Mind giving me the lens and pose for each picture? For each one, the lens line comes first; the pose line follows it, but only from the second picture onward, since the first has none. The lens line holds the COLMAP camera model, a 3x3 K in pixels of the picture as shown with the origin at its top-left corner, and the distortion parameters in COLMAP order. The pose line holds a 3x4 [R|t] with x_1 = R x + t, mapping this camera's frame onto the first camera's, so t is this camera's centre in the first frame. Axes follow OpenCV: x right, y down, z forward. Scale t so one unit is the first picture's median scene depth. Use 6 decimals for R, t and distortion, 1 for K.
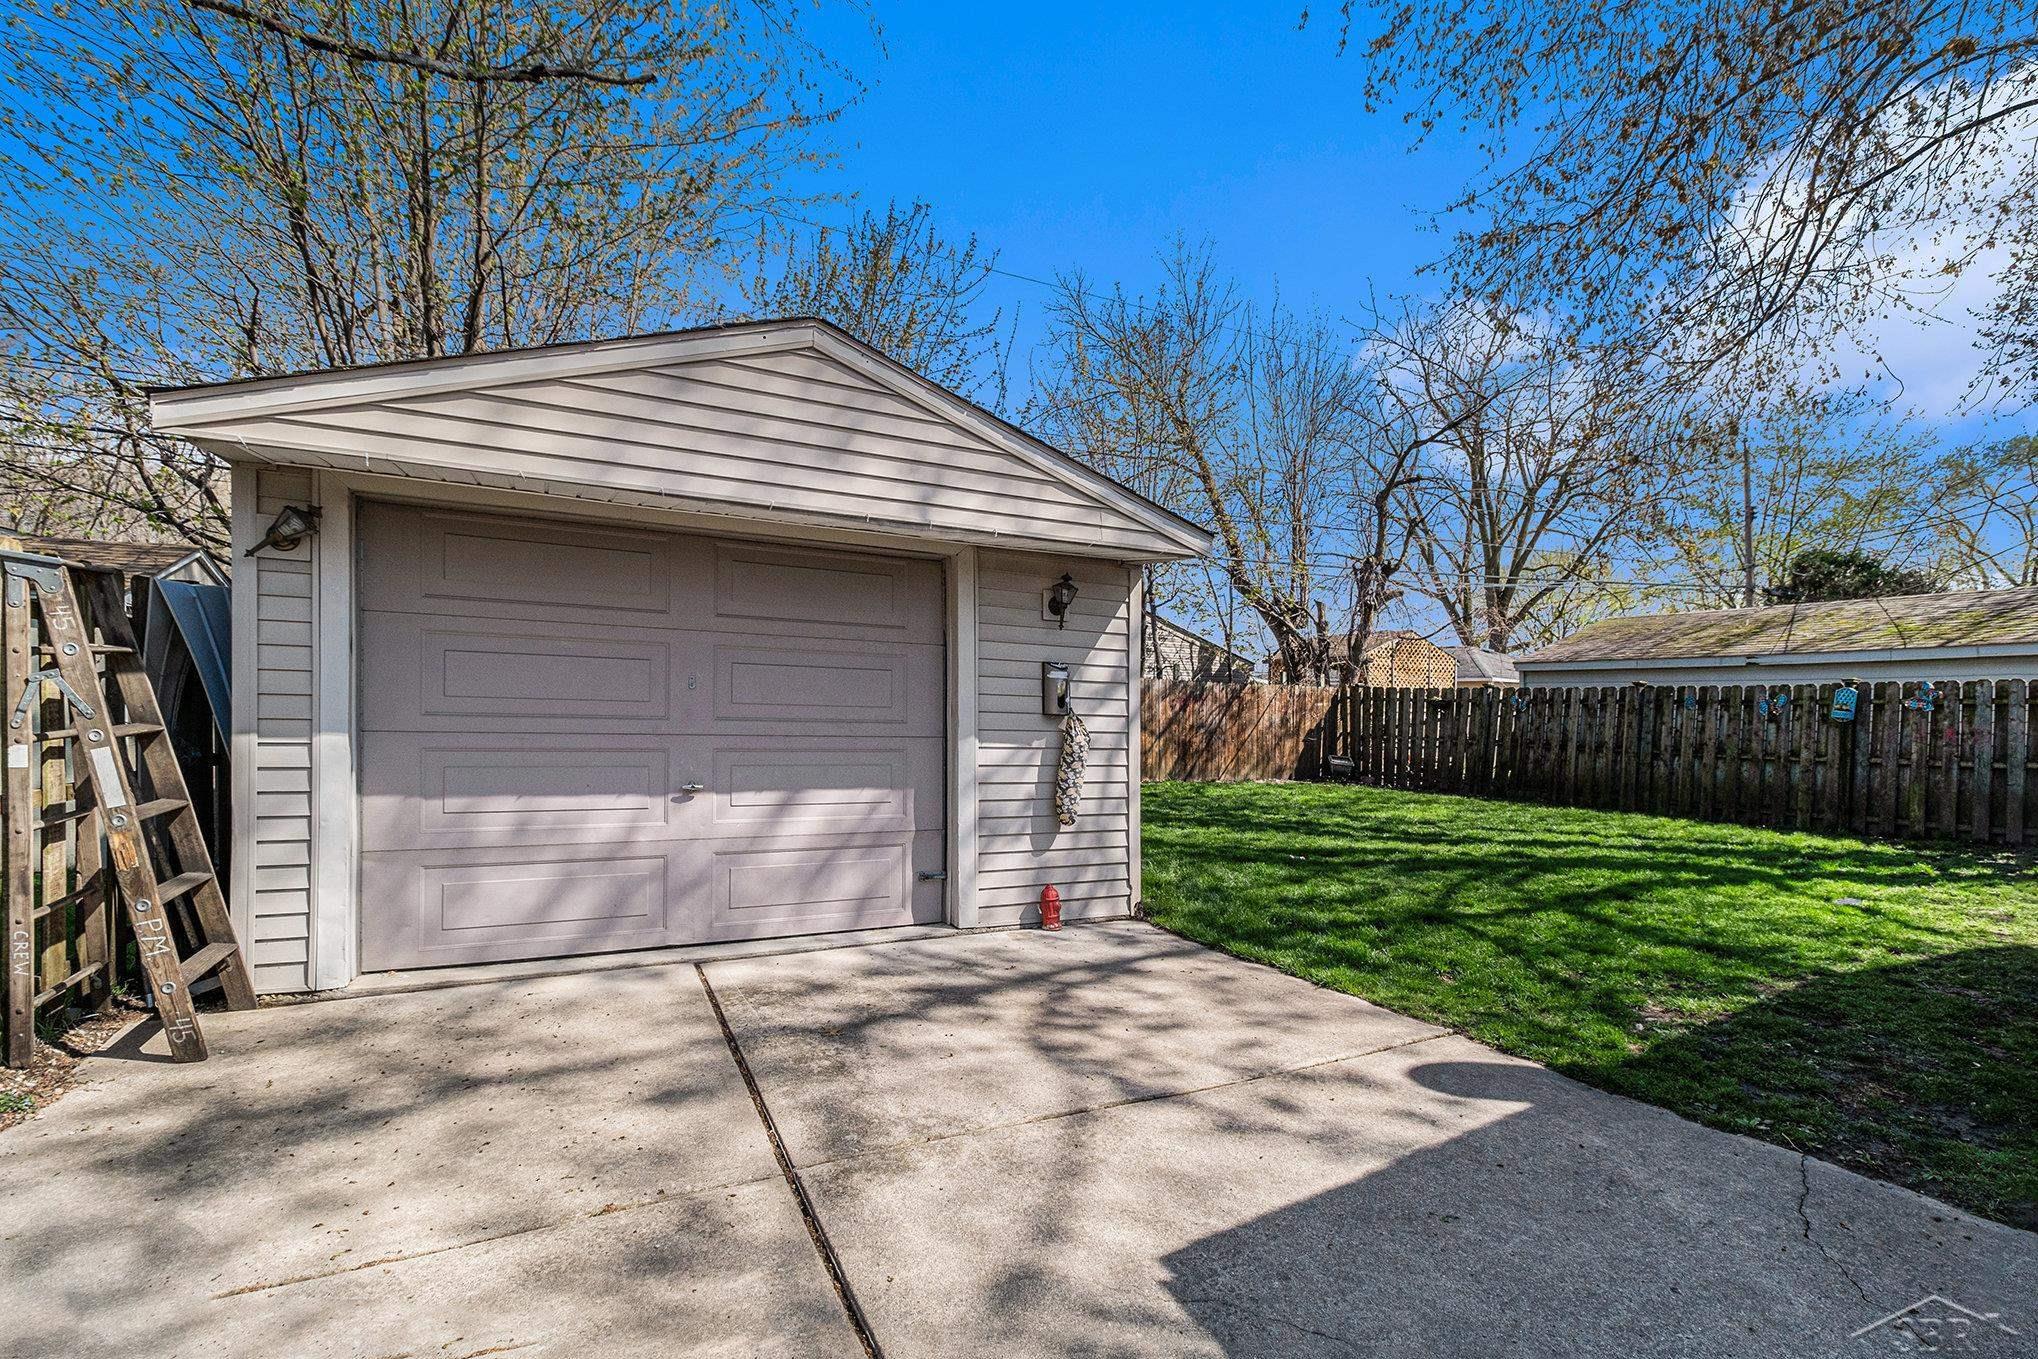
lens RADIAL K [[909.0, 0, 1022.2], [0, 909.0, 678.4], [0, 0, 1]] dist [-0.002661, -0.009997]
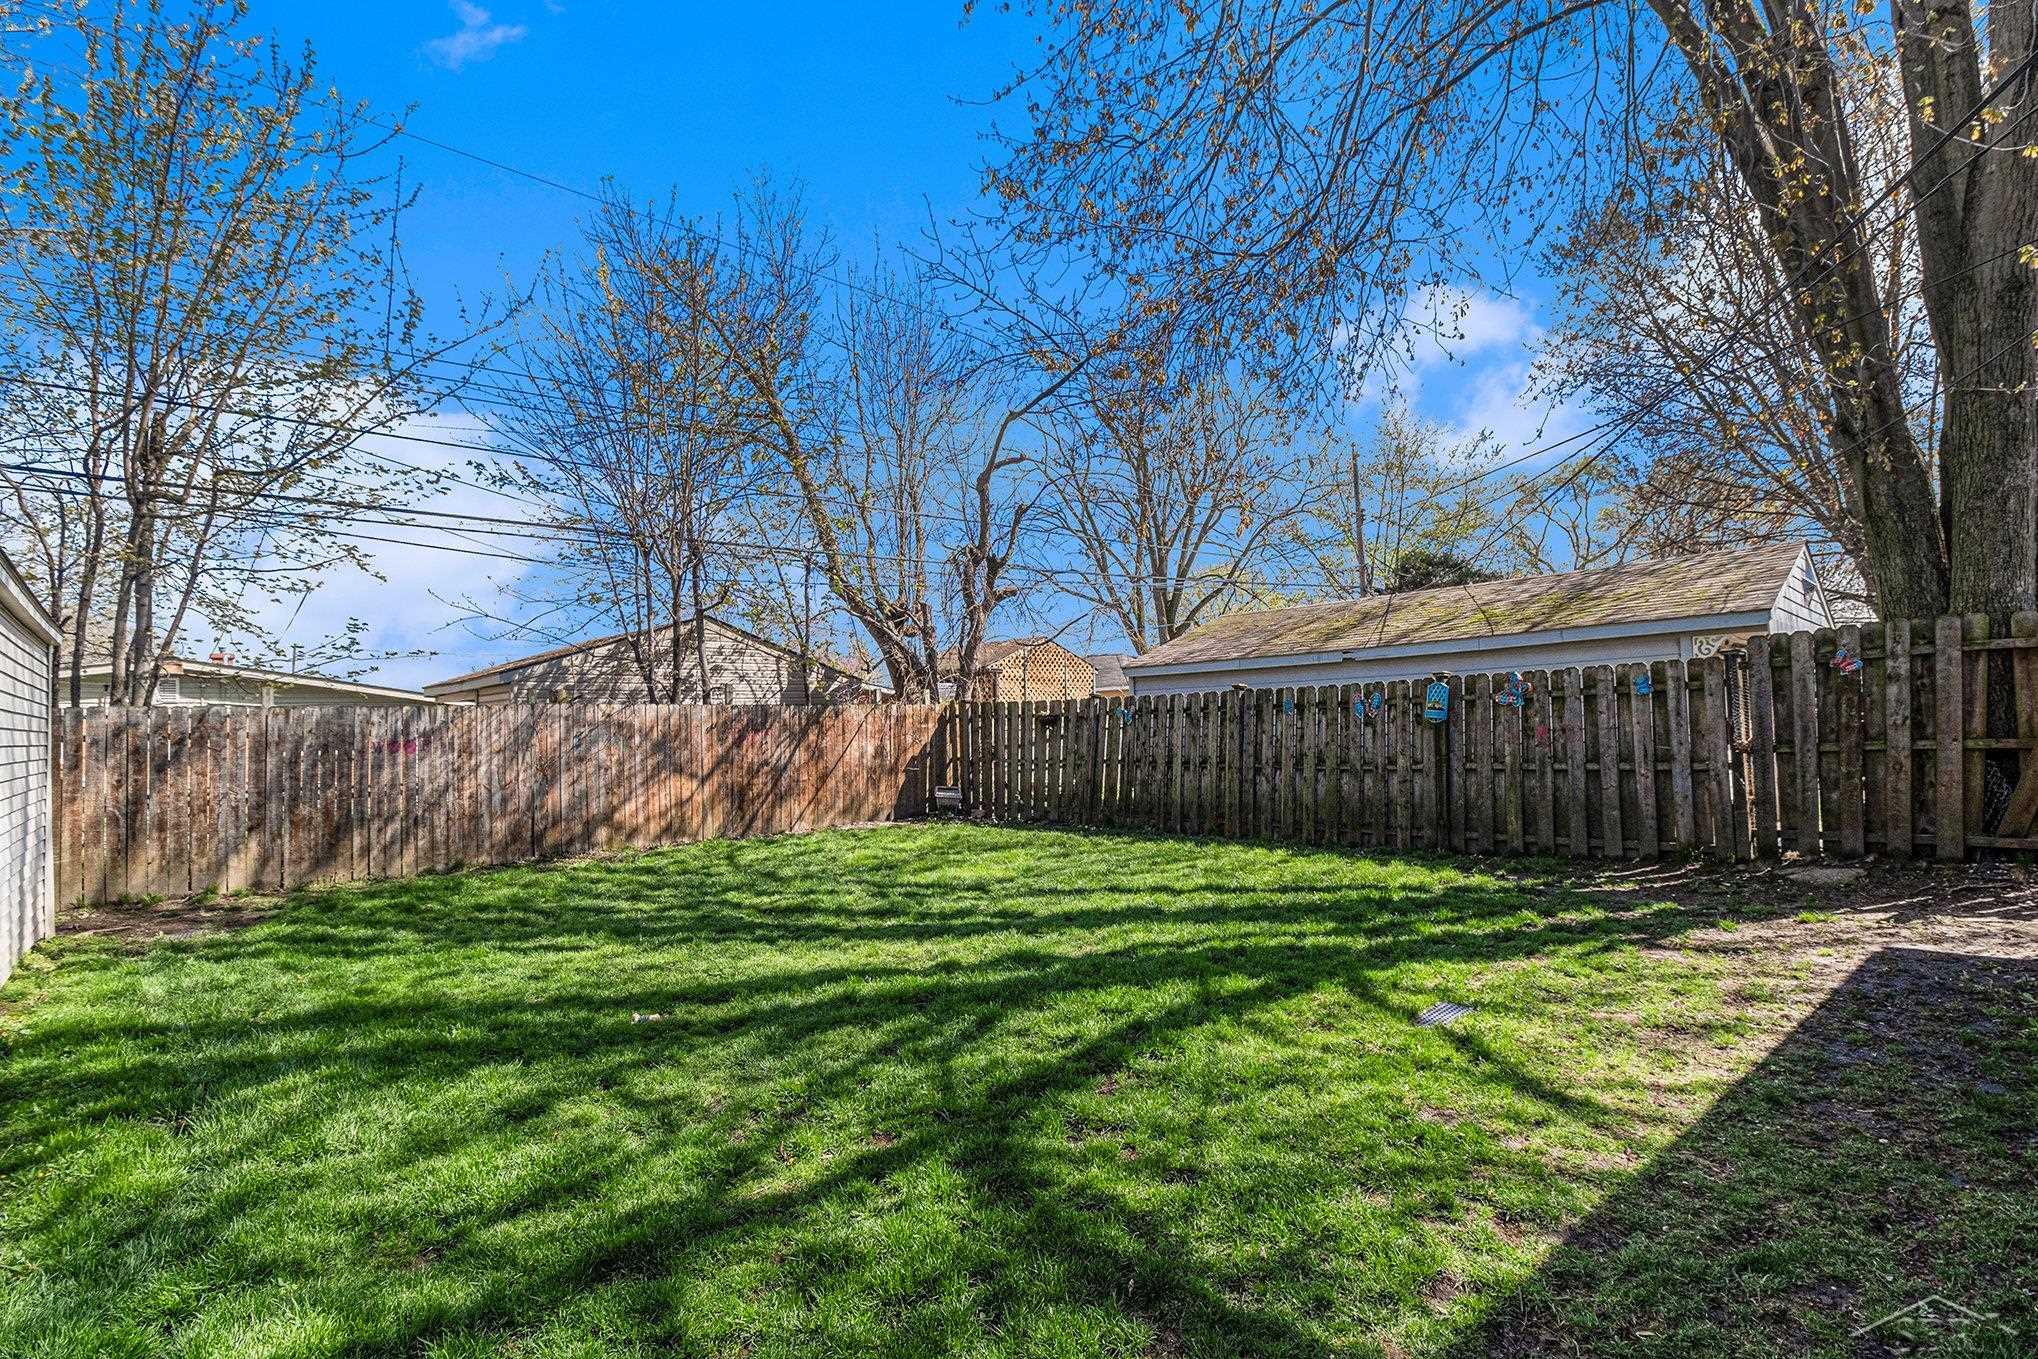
lens RADIAL K [[909.0, 0, 1024.2], [0, 909.0, 682.2], [0, 0, 1]] dist [-0.002661, -0.009997]
pose [[0.954514, -0.038209, 0.295707, 0.220231], [0.043426, 0.998995, -0.011095, 0.002017], [-0.294986, 0.023431, 0.955214, 0.225491]]
